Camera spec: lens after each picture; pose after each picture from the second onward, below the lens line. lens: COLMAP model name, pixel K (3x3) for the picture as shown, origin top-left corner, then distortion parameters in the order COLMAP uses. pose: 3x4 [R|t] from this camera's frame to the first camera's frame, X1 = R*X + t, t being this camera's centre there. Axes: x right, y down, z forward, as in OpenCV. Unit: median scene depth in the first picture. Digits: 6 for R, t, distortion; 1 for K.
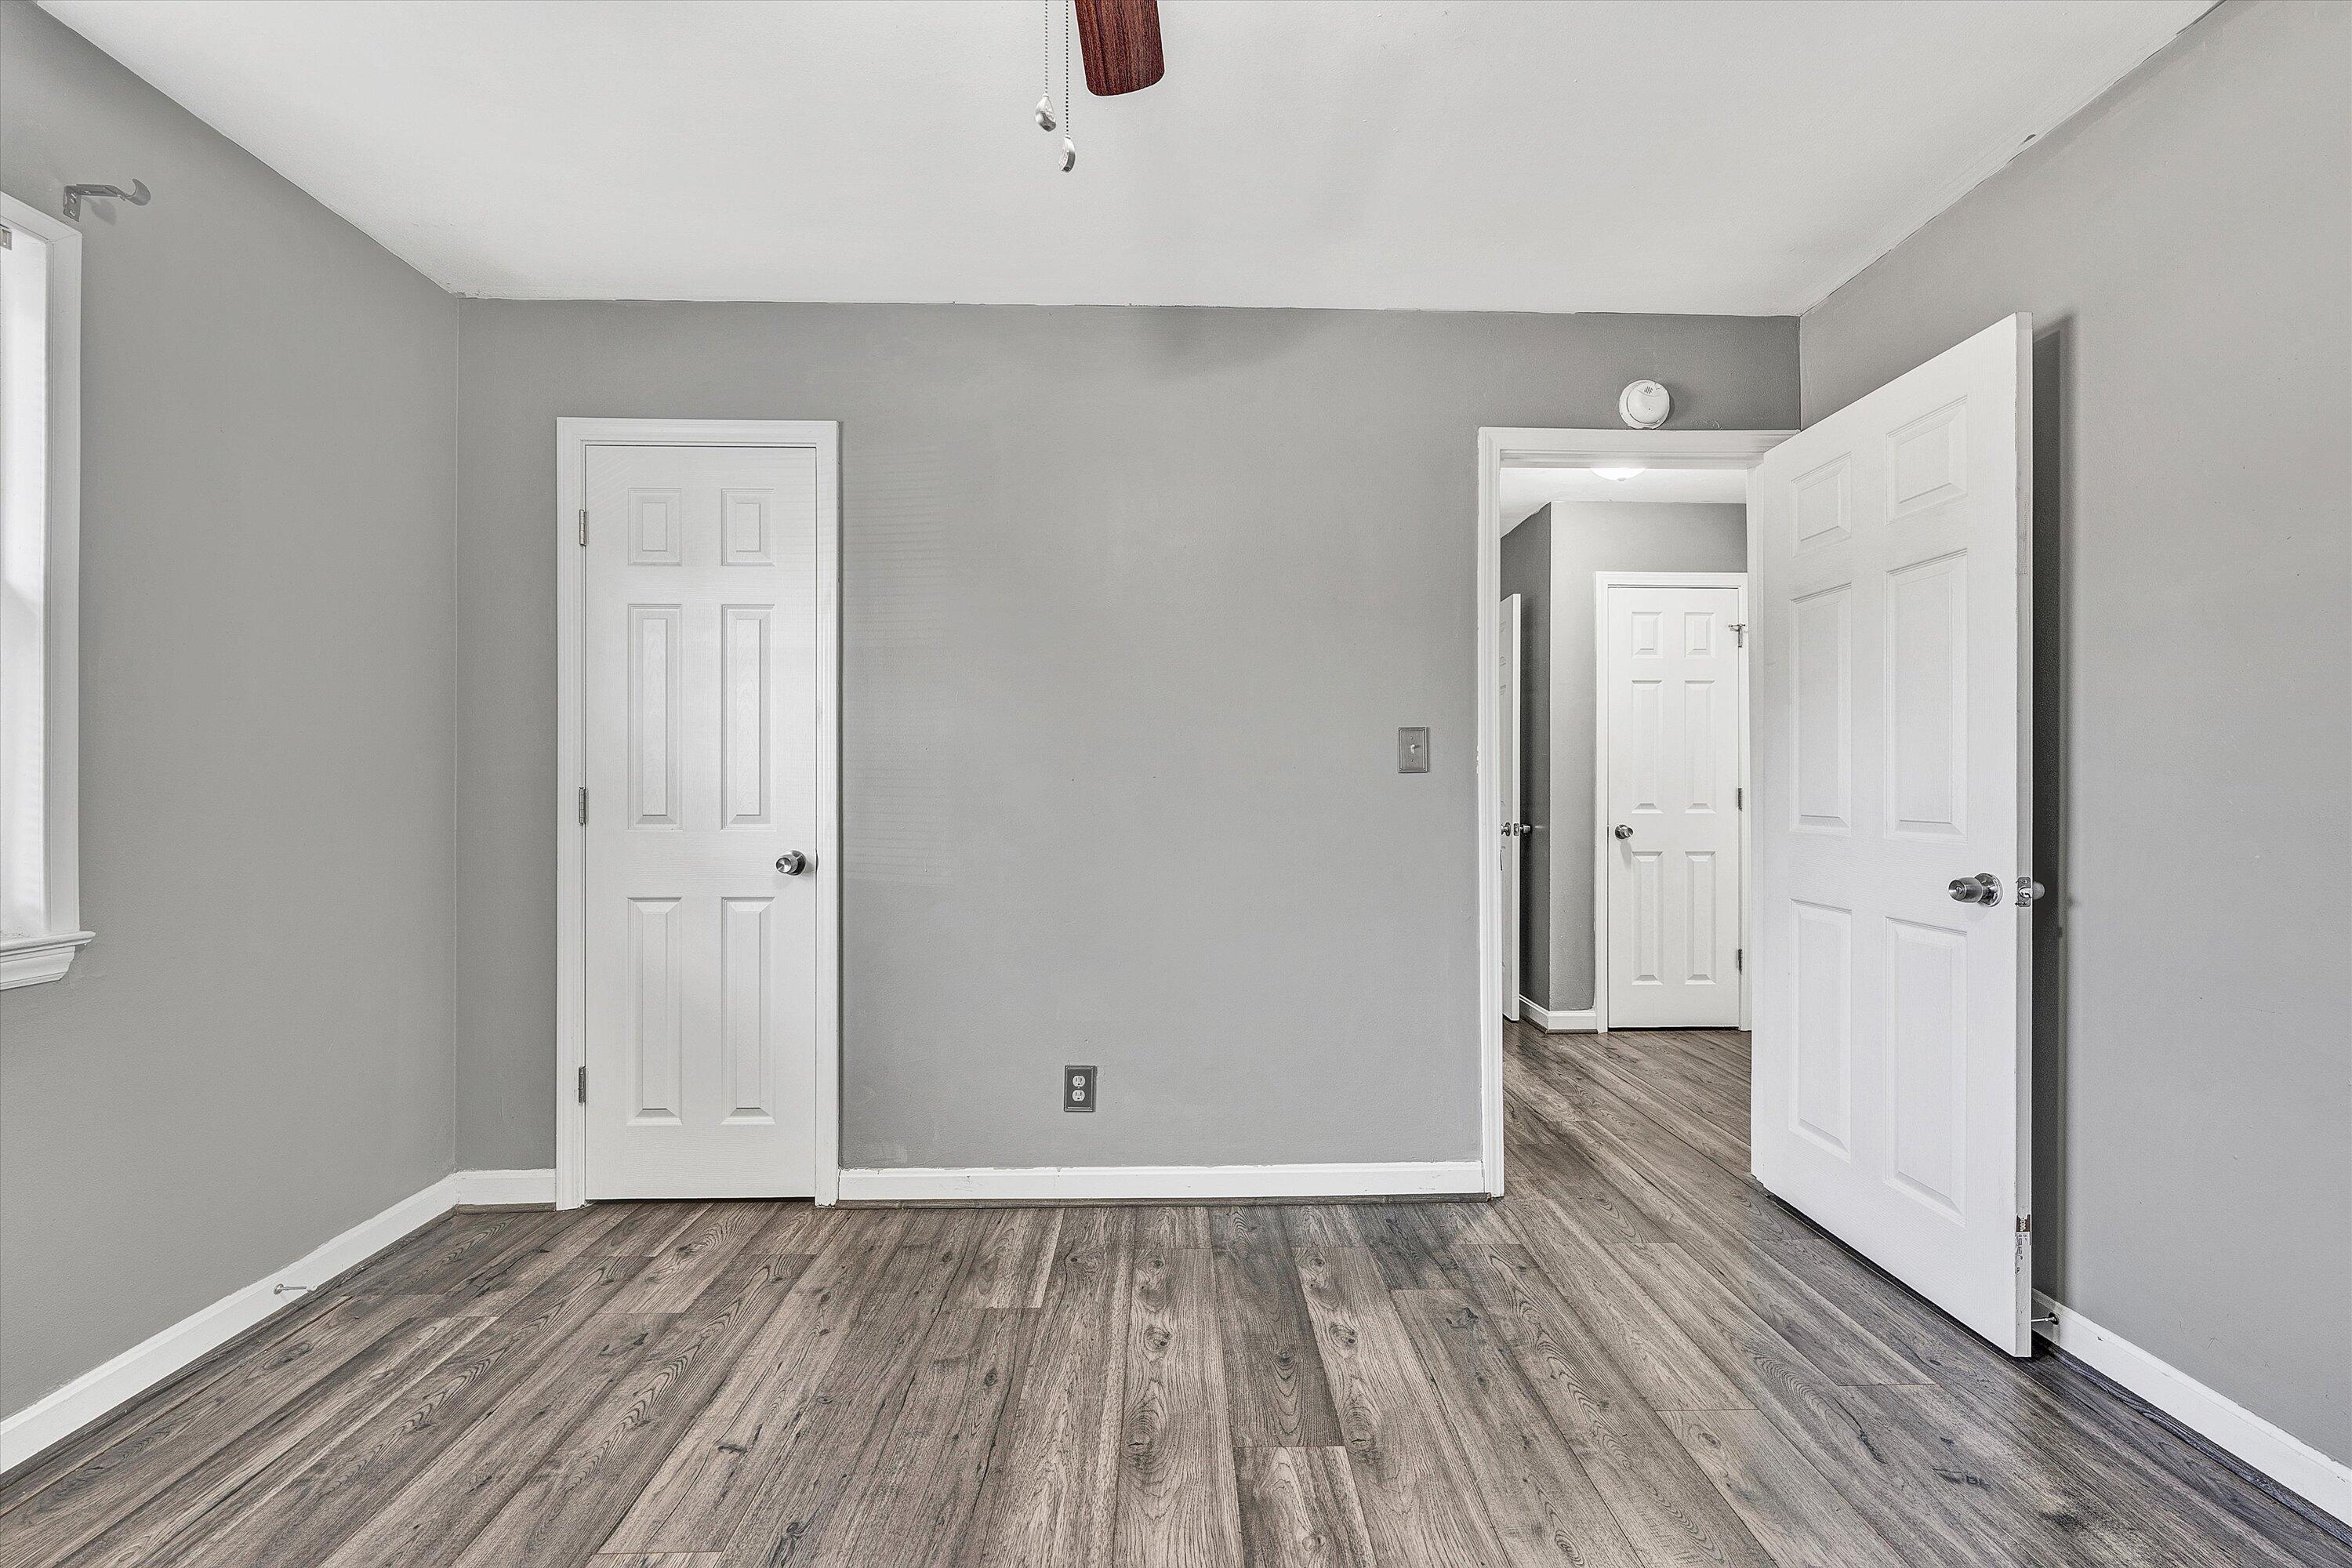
lens RADIAL K [[924.0, 0, 1184.9], [0, 924.0, 781.2], [0, 0, 1]] dist [0.002714, 0.000195]
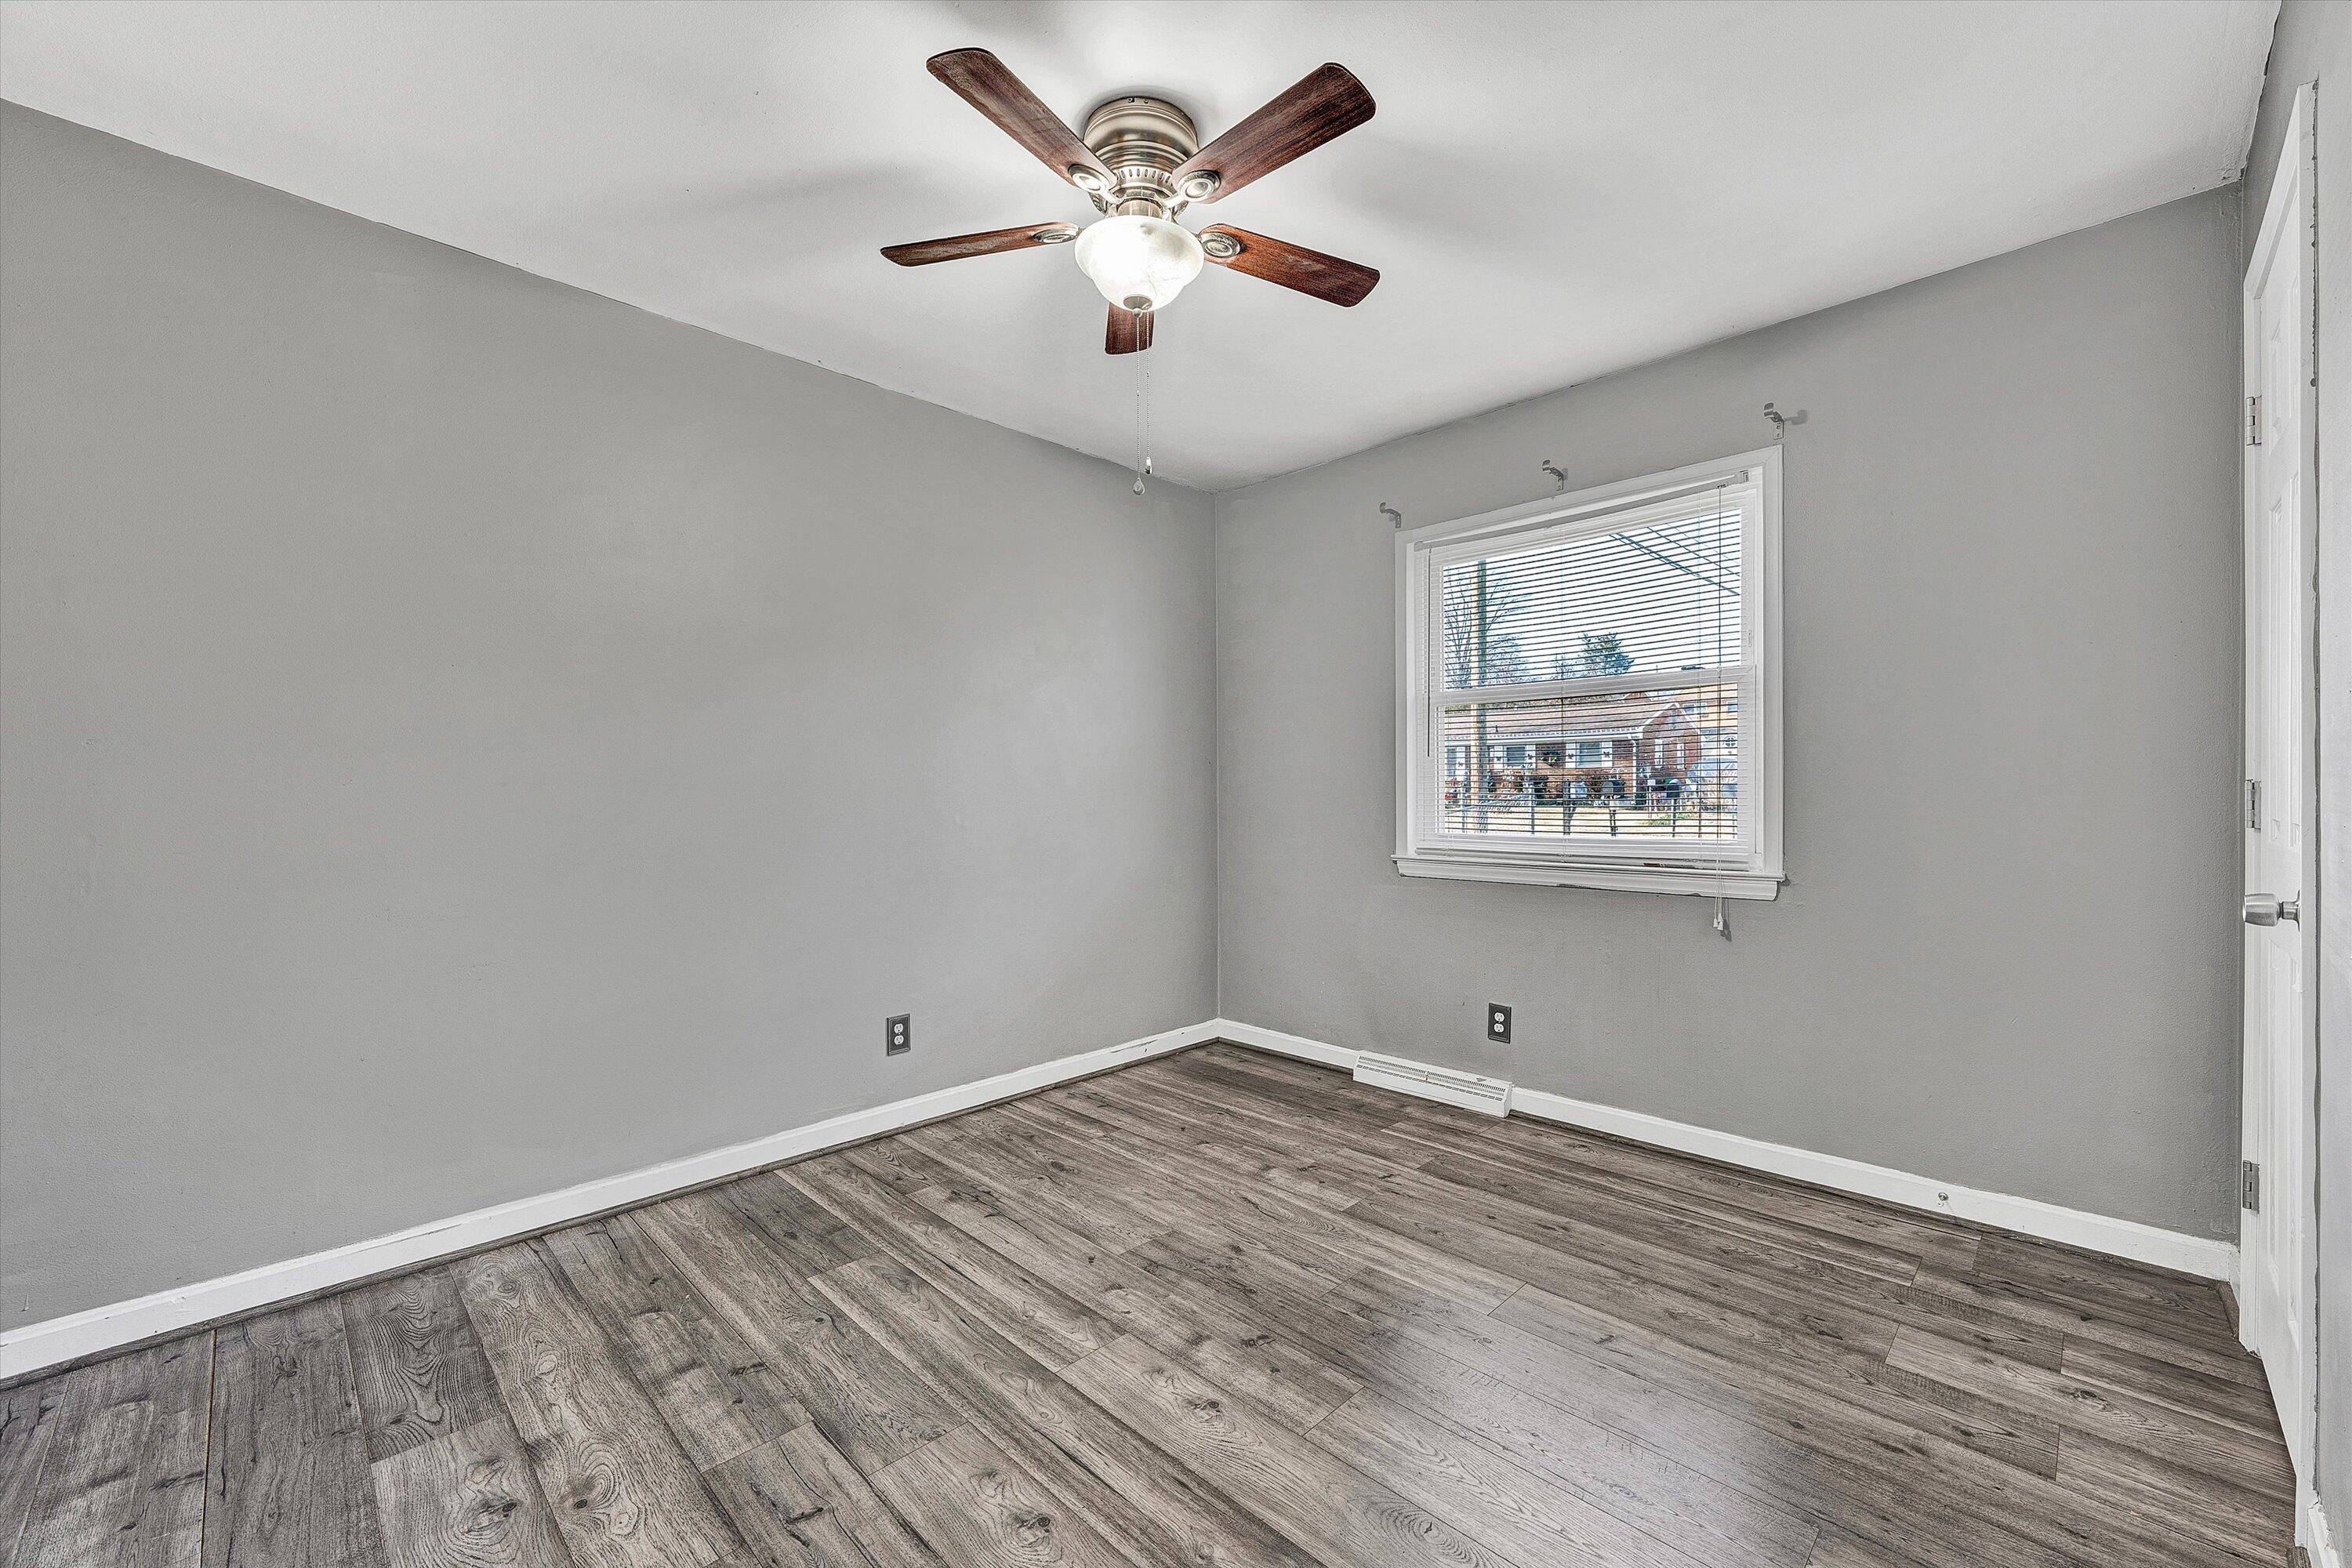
lens RADIAL K [[924.0, 0, 1184.1], [0, 924.0, 796.0], [0, 0, 1]] dist [0.002714, 0.000195]
pose [[-0.711004, 0.008962, -0.703131, 0.685543], [0.012949, 0.999916, -0.000349, 0.011852], [0.703069, -0.009353, -0.711060, 1.380378]]
